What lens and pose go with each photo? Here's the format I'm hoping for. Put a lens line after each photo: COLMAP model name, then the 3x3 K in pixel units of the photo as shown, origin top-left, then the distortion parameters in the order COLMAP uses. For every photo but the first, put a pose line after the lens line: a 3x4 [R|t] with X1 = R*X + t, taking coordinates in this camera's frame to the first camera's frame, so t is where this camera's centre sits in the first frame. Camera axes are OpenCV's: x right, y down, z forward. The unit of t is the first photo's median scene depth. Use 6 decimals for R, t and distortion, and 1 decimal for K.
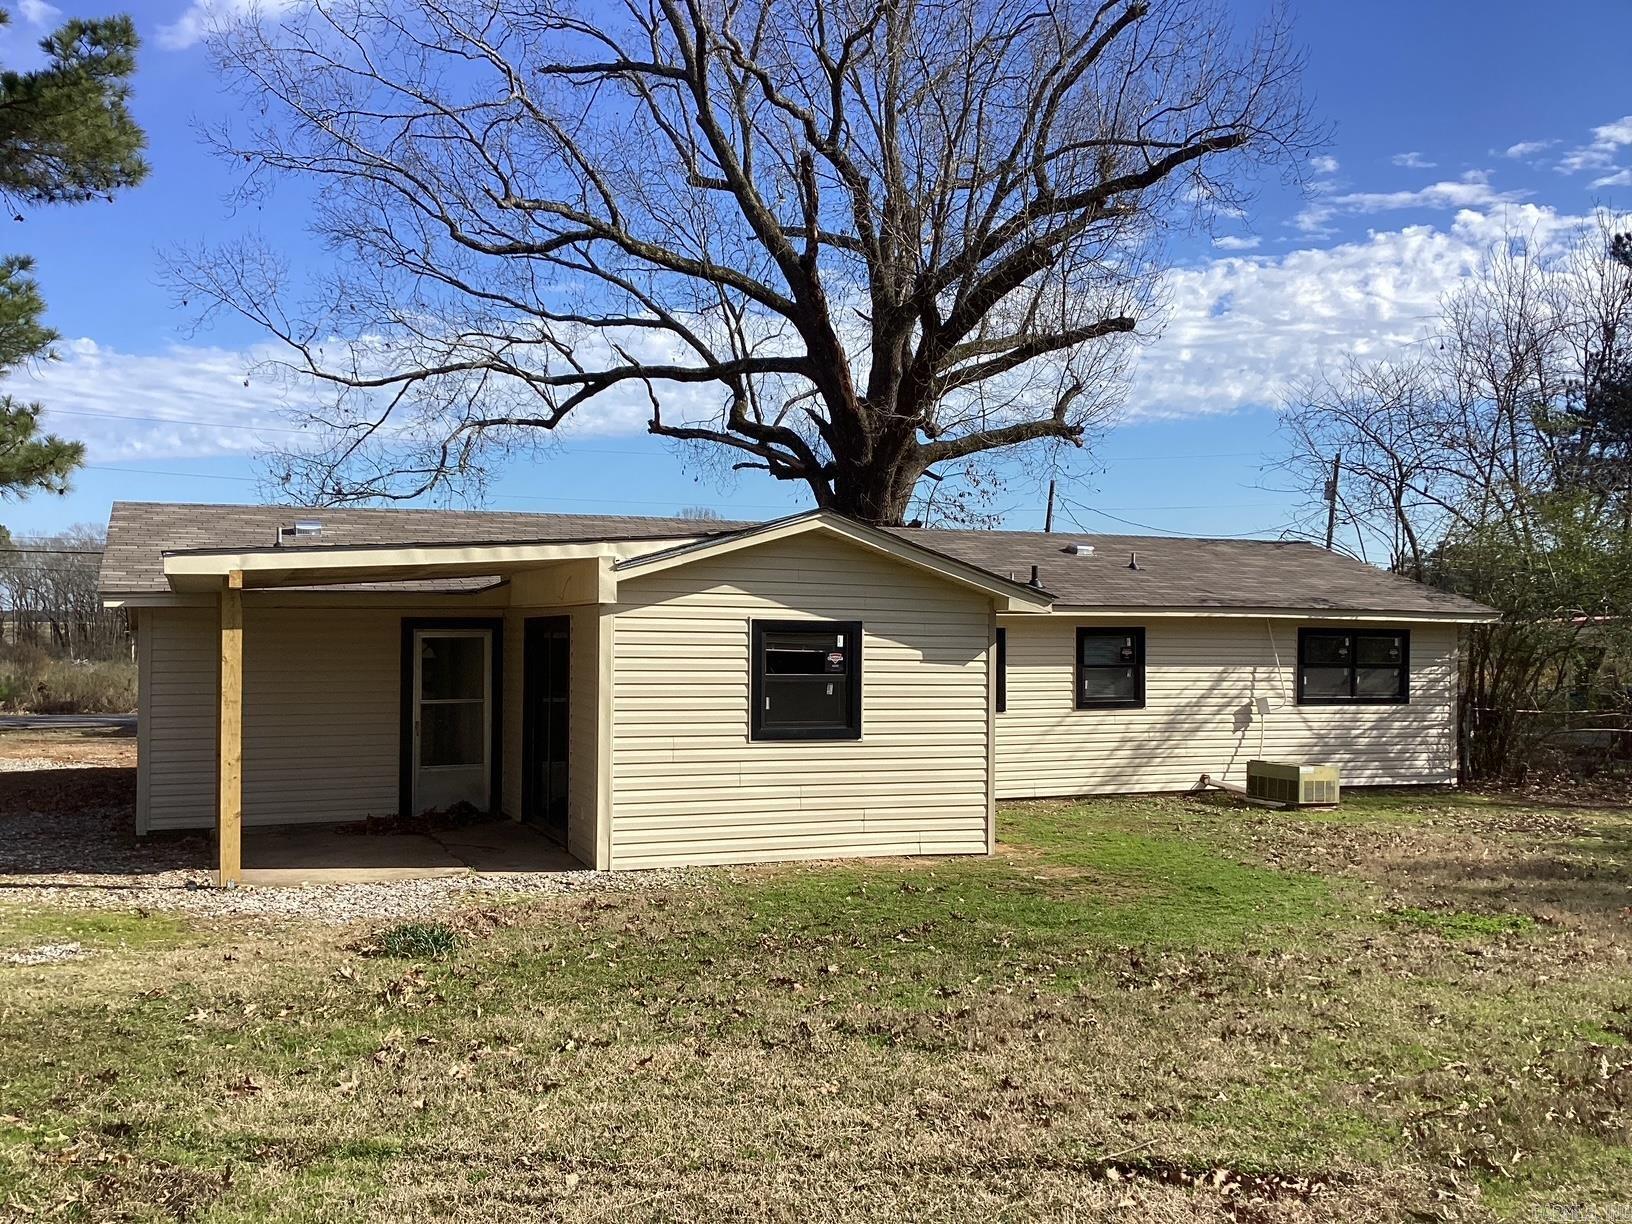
lens RADIAL K [[1518.7, 0, 816.0], [0, 1518.7, 612.0], [0, 0, 1]] dist [0.113090, -0.222791]
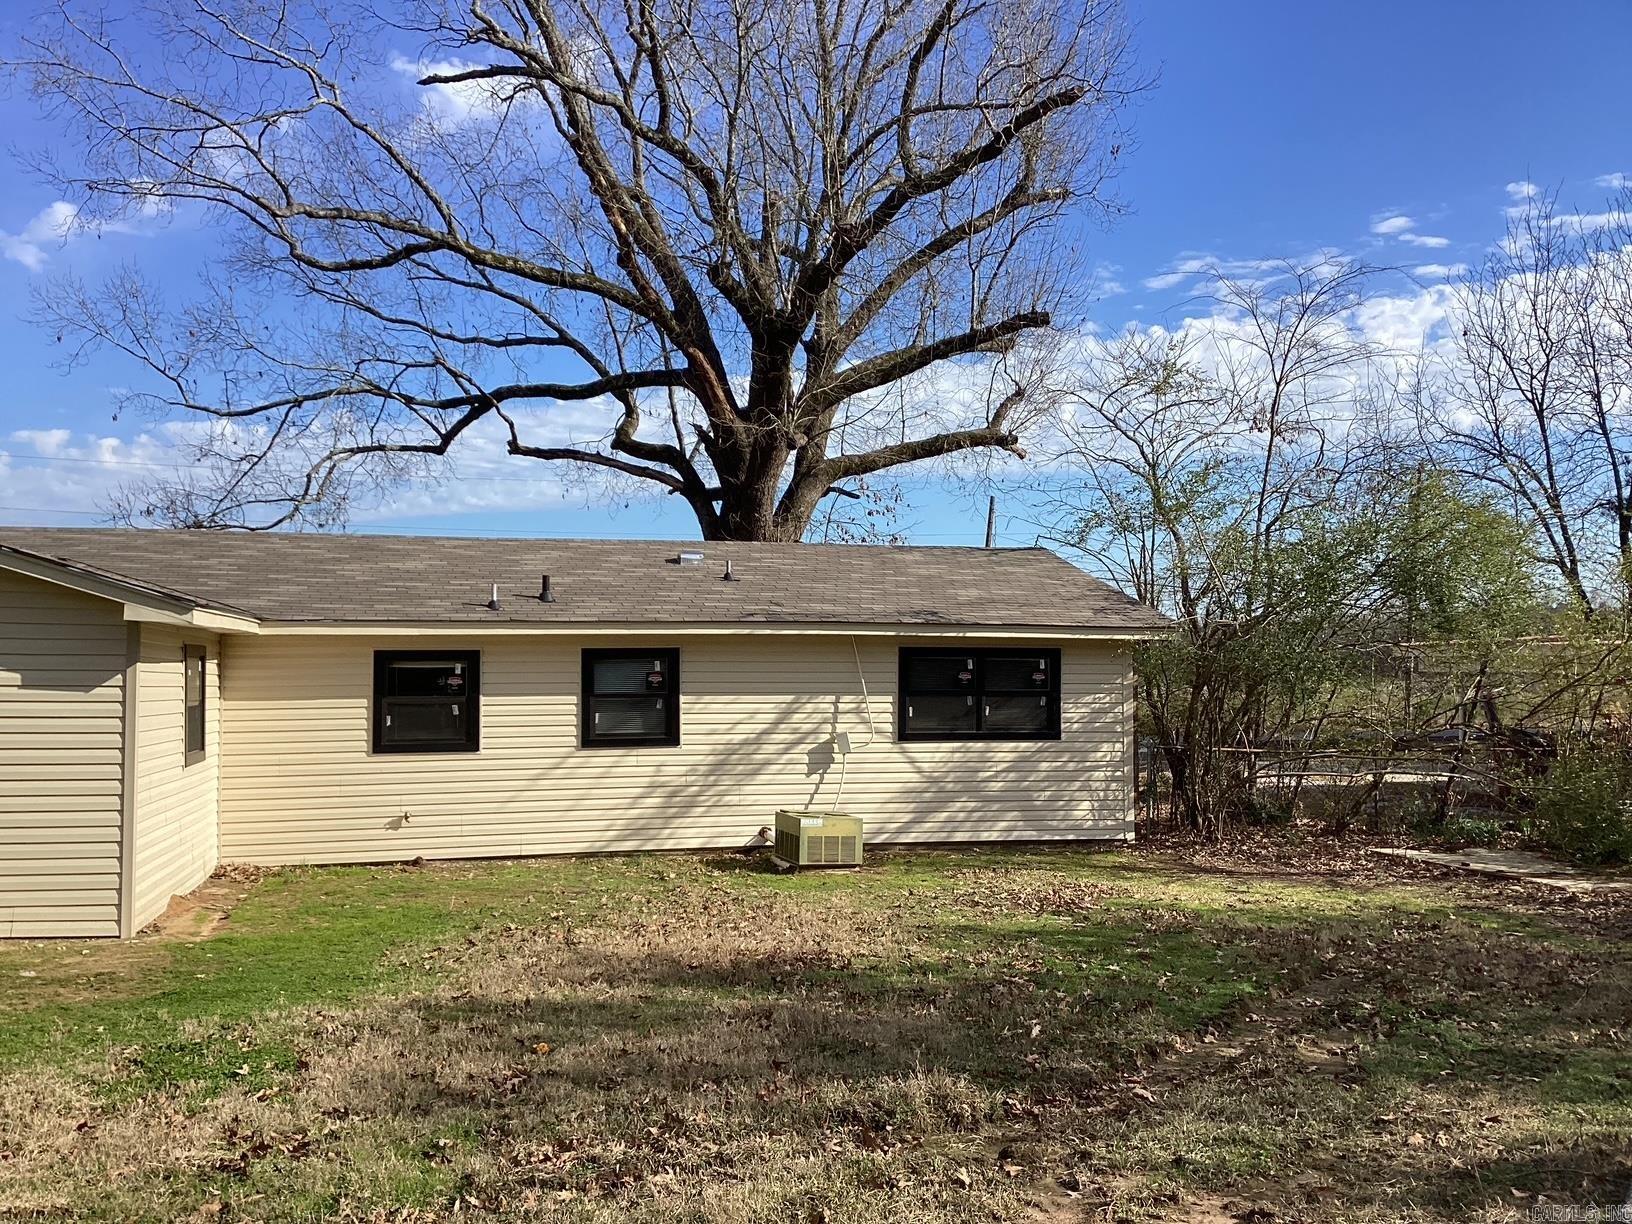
lens RADIAL K [[1518.7, 0, 816.0], [0, 1518.7, 612.0], [0, 0, 1]] dist [0.113090, -0.222791]
pose [[0.987544, -0.015839, -0.156545, 0.378914], [0.011613, 0.999544, -0.027872, 0.012915], [0.156915, 0.025707, 0.987277, 0.180612]]
